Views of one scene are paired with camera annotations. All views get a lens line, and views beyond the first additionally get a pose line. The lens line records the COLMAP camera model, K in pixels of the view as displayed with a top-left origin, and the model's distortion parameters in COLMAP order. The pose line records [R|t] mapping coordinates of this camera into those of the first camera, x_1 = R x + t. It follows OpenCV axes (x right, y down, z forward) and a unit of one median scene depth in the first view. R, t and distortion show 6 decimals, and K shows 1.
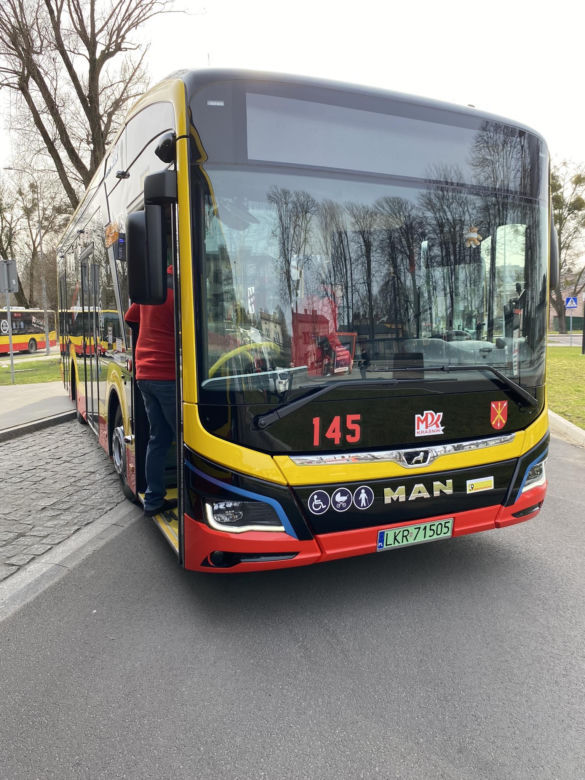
lens RADIAL K [[610.4, 0, 293.5], [0, 610.4, 369.8], [0, 0, 1]] dist [0.120013, -0.107156]
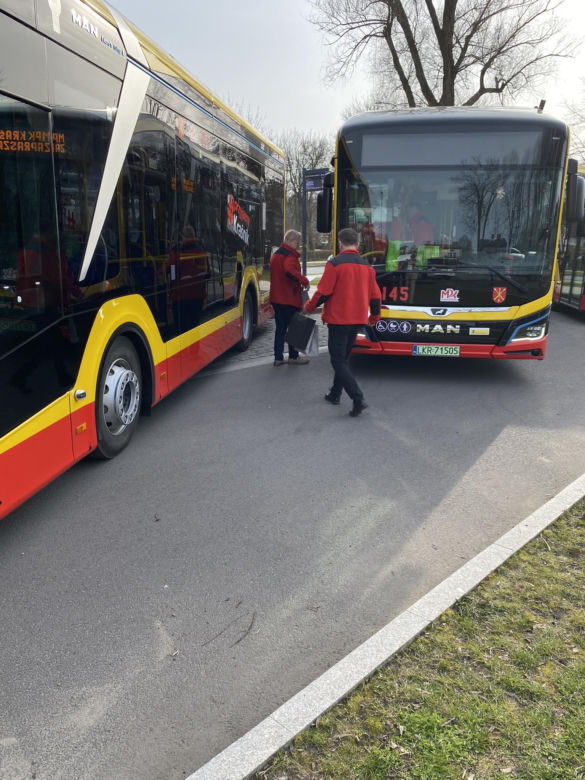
lens RADIAL K [[610.4, 0, 293.5], [0, 610.4, 369.8], [0, 0, 1]] dist [0.120013, -0.107156]
pose [[0.838282, 0.128309, -0.529924, 0.876944], [-0.058207, 0.987422, 0.147004, 0.062754], [0.542121, -0.092385, 0.835207, -0.923649]]
